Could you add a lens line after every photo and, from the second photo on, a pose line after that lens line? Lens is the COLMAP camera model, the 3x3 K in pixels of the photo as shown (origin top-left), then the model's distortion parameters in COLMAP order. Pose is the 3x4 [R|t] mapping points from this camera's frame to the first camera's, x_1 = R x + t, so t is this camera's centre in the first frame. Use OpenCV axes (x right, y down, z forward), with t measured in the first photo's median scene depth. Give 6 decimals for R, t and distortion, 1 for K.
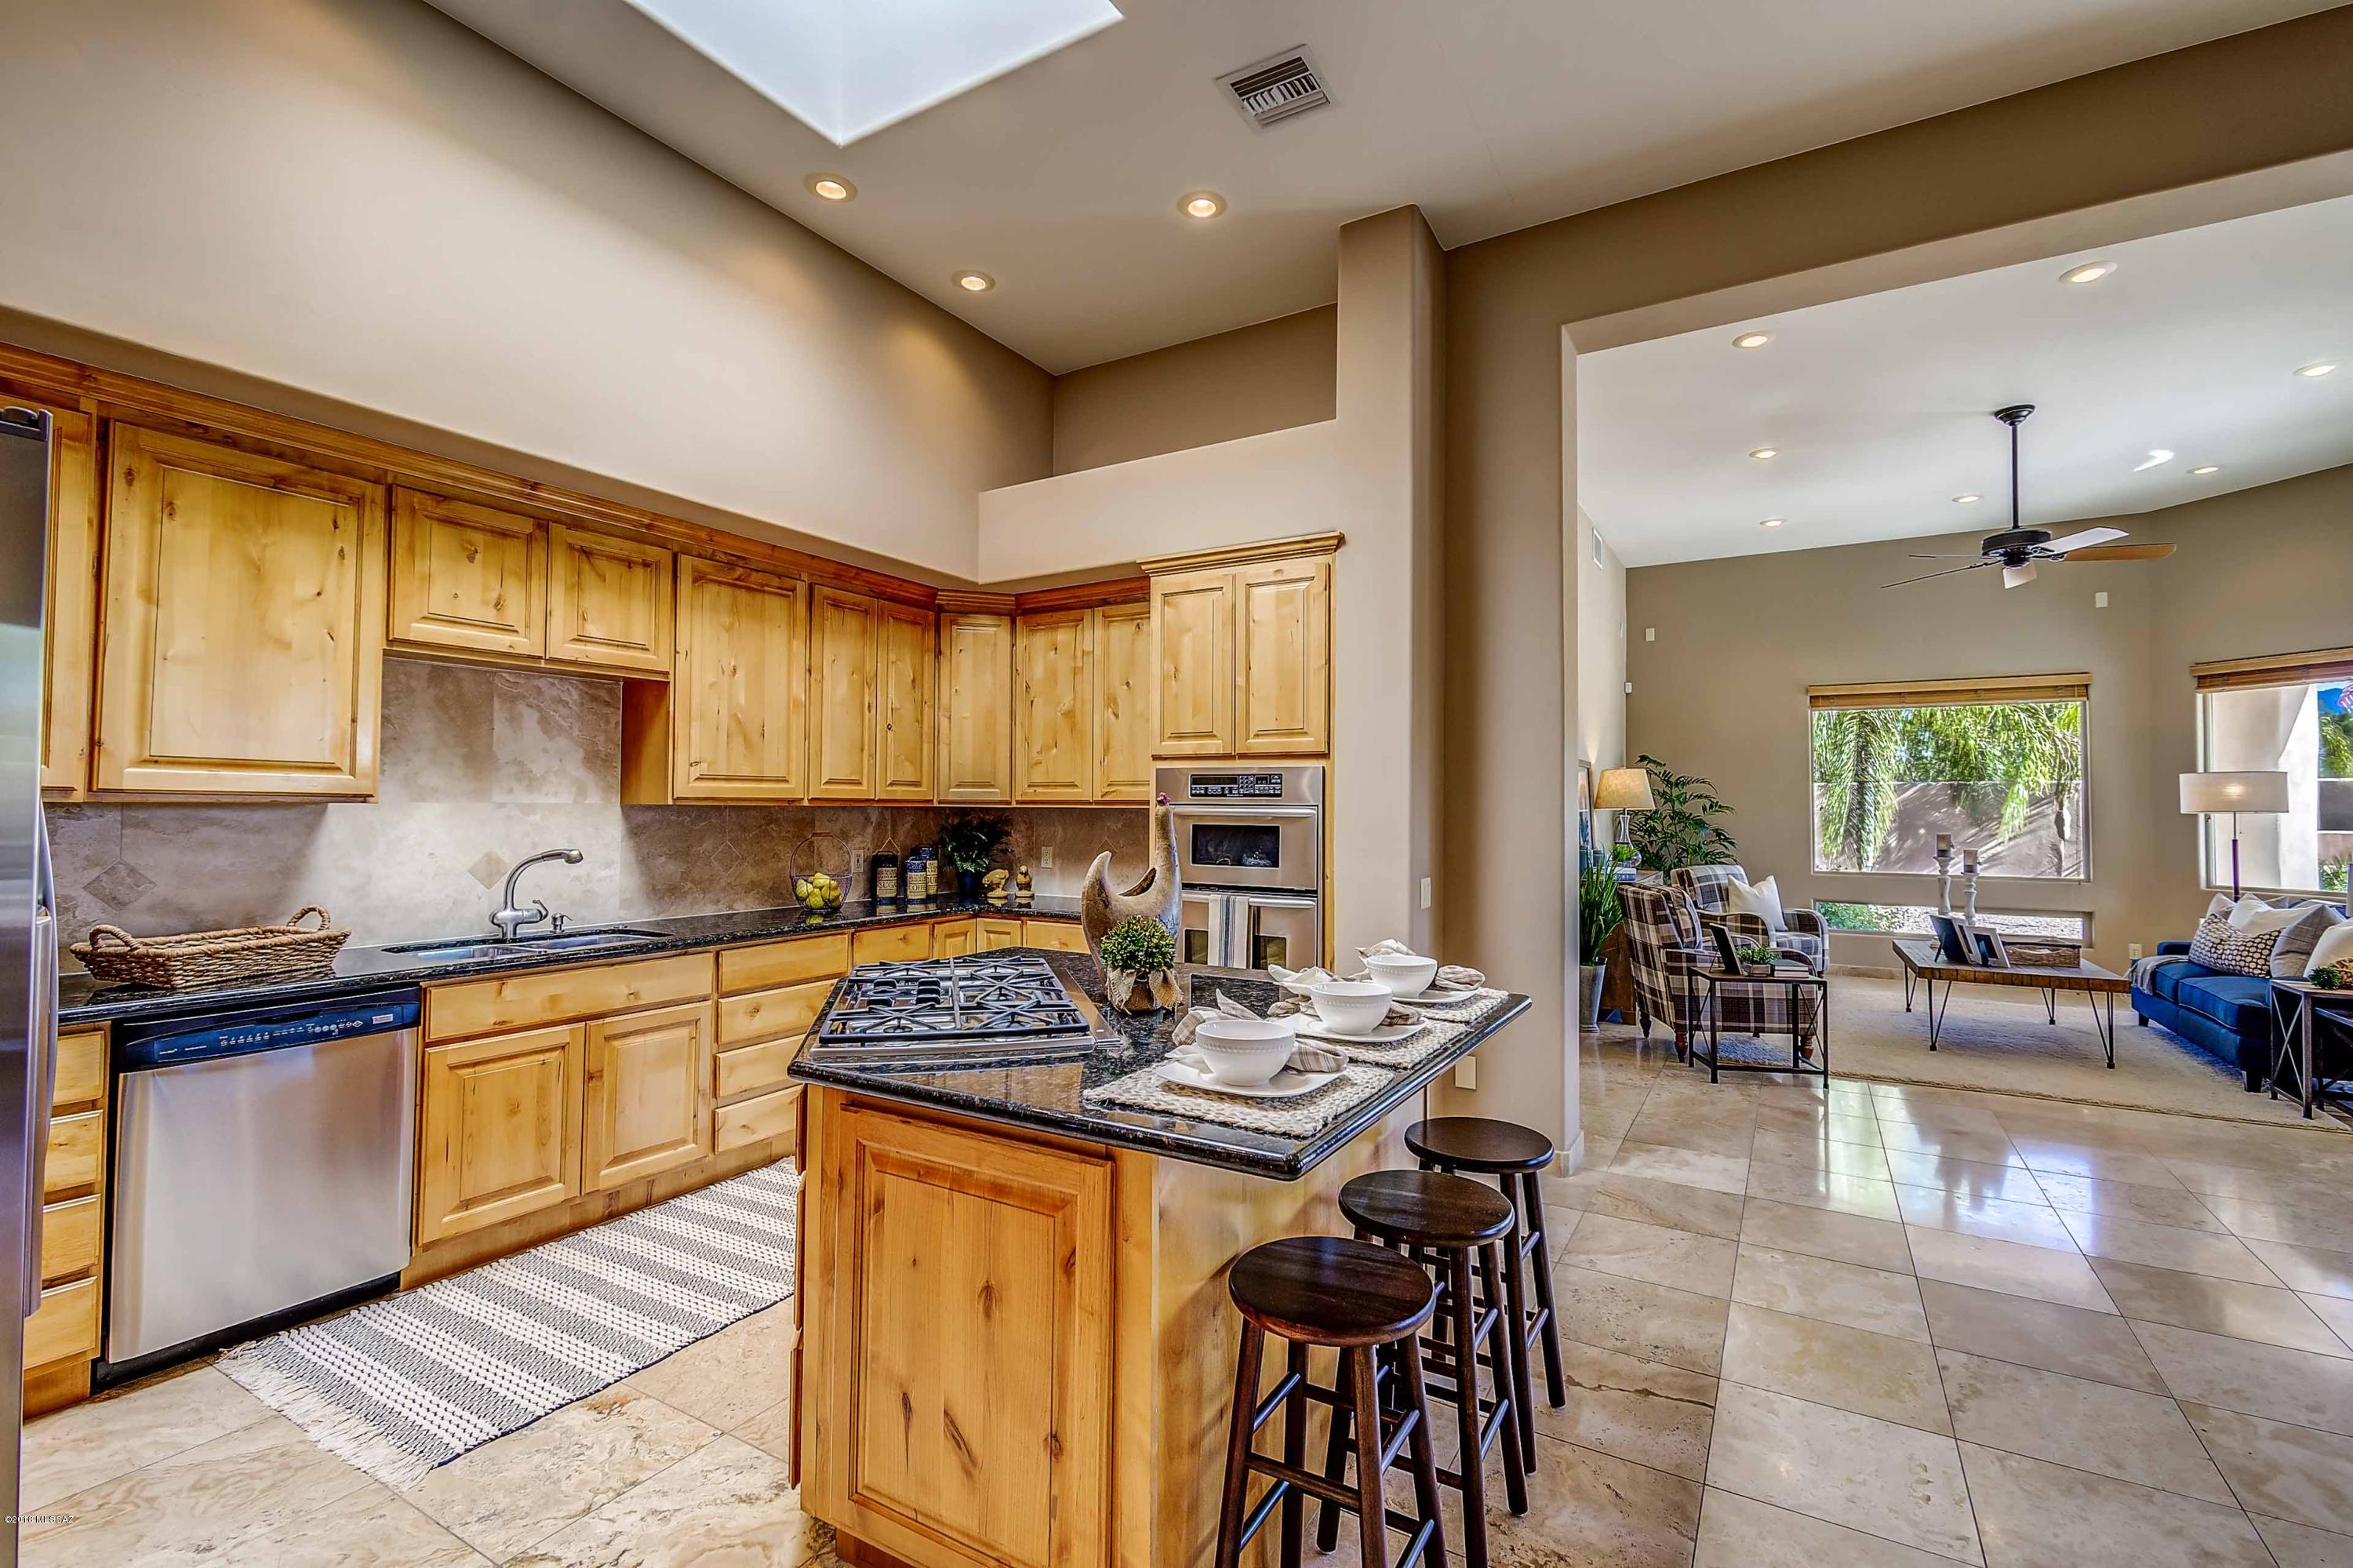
lens RADIAL K [[1035.6, 0, 1184.2], [0, 1035.6, 780.8], [0, 0, 1]] dist [0.020207, -0.010701]
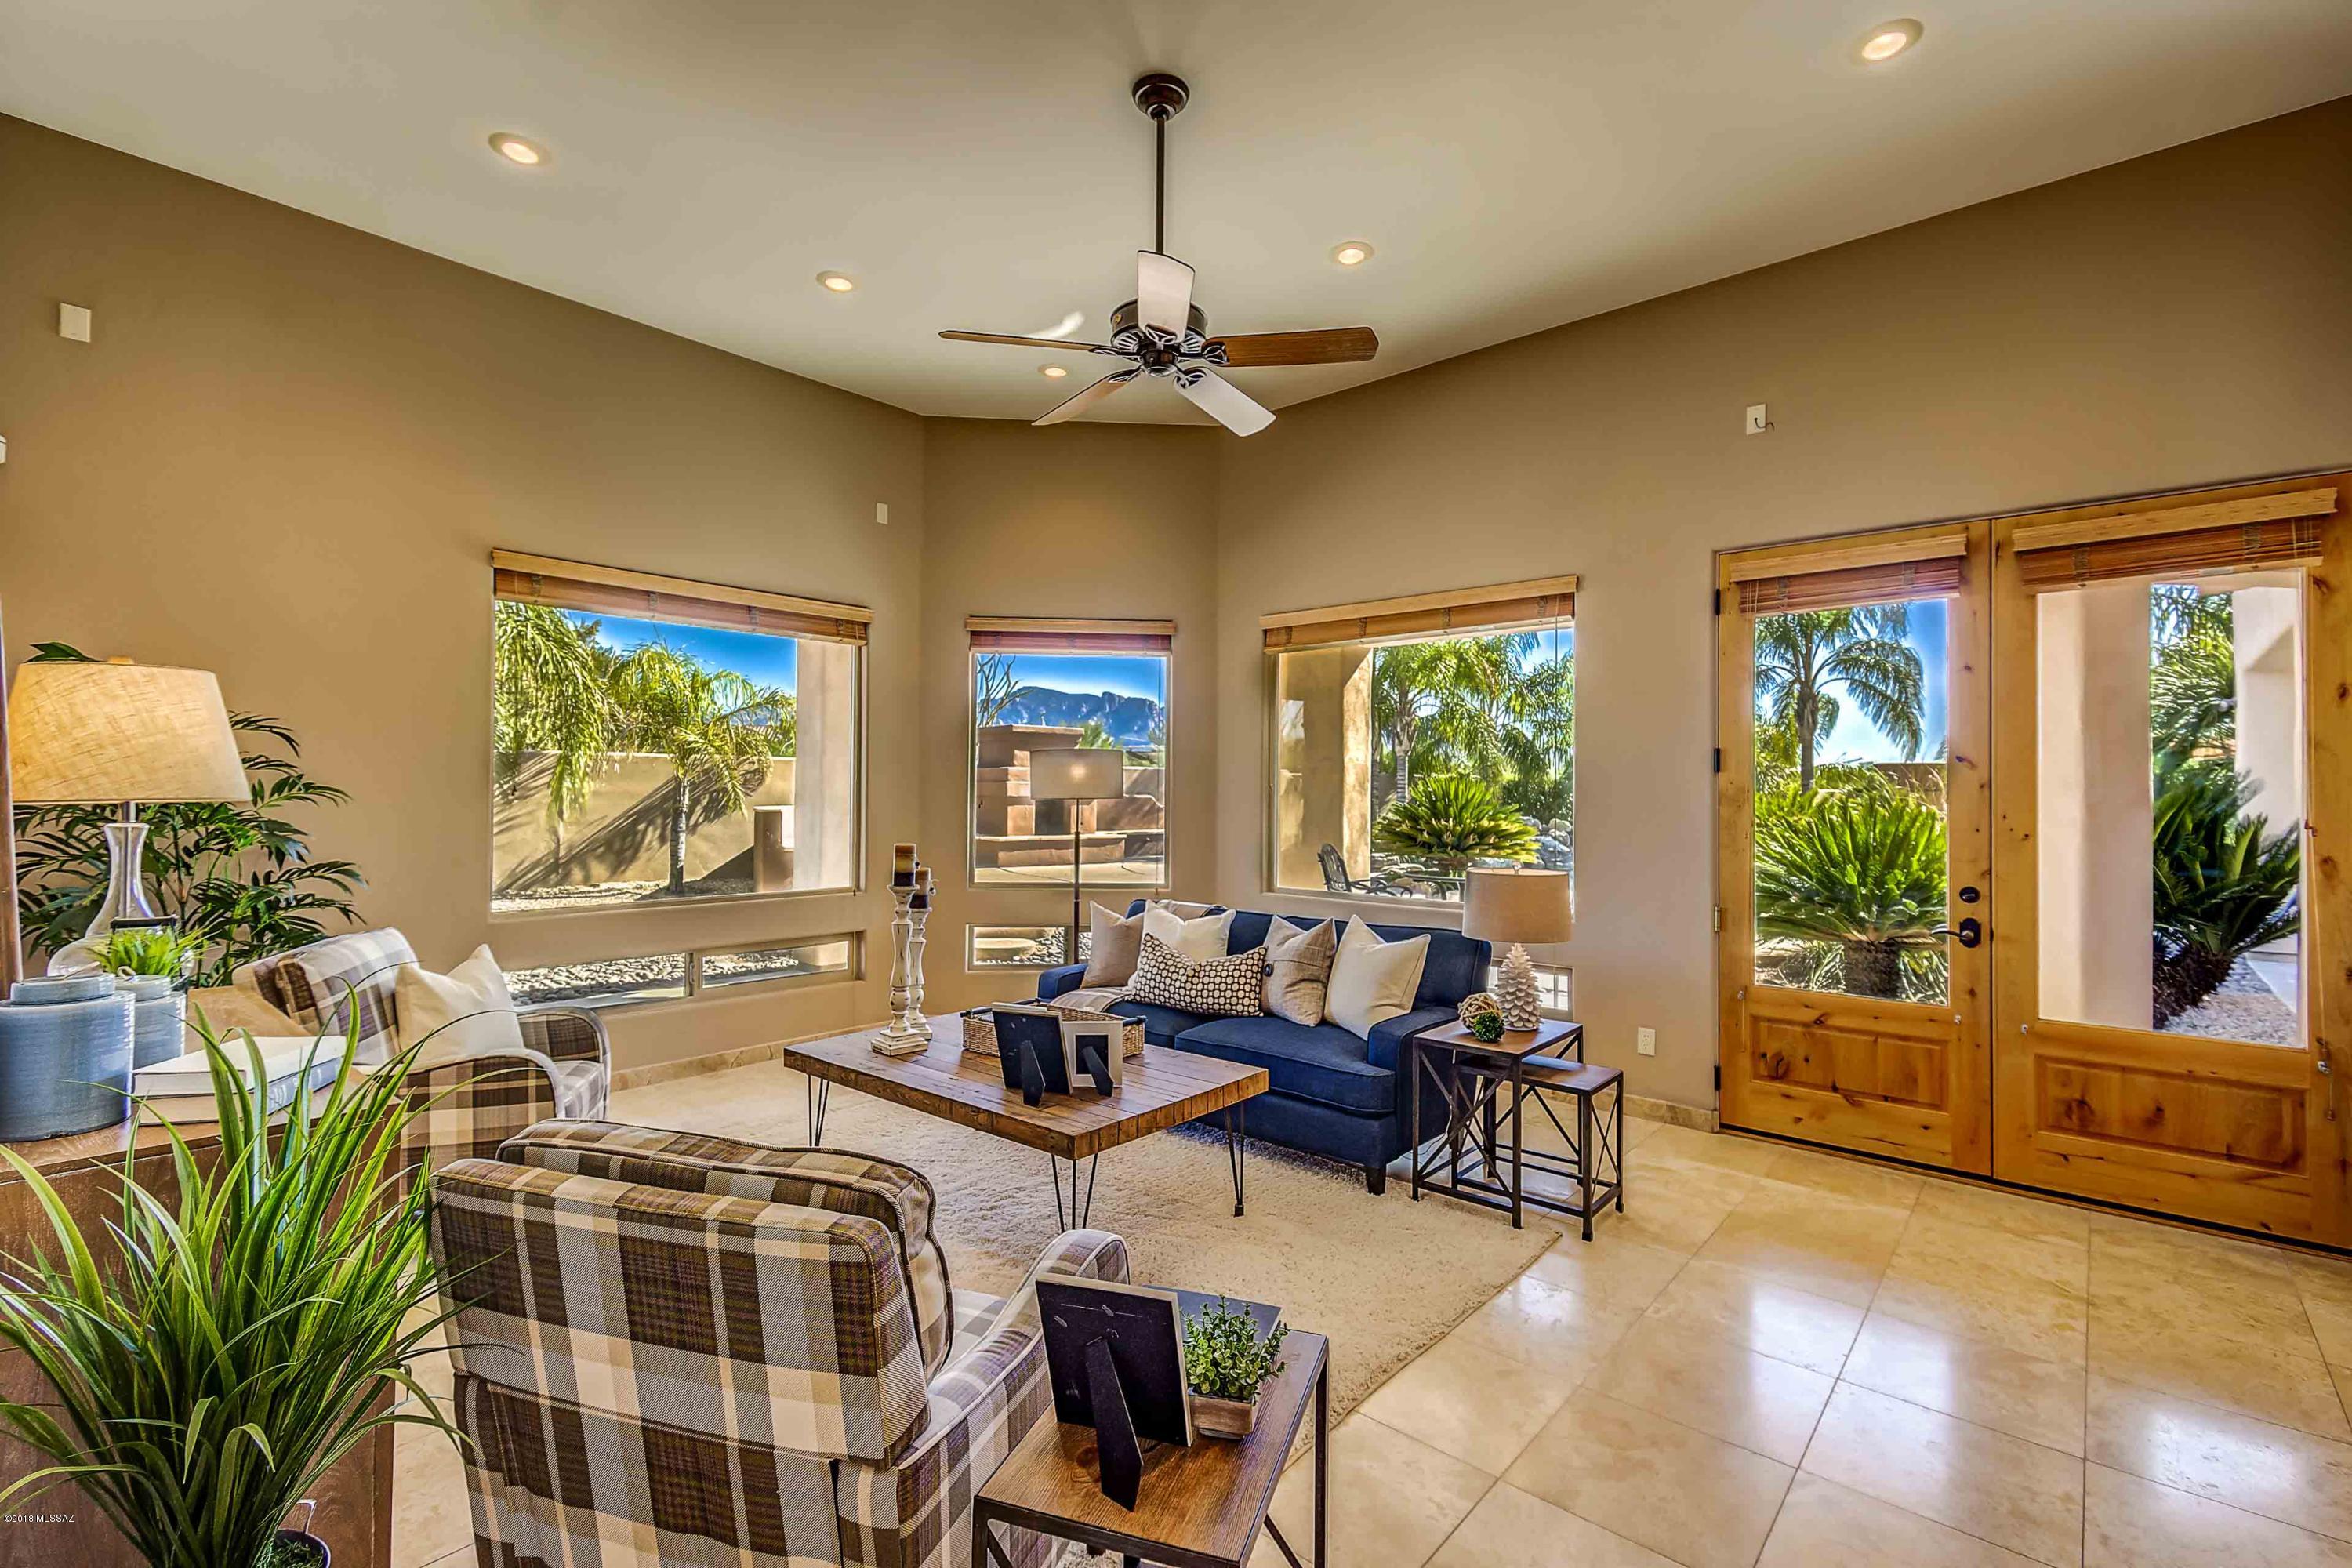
lens RADIAL K [[1035.1, 0, 1183.7], [0, 1035.1, 780.8], [0, 0, 1]] dist [0.020207, -0.010701]
pose [[0.188242, 0.005162, 0.982109, 0.185407], [-0.035089, 0.999383, 0.001472, 0.010302], [-0.981496, -0.034738, 0.188307, 0.639461]]
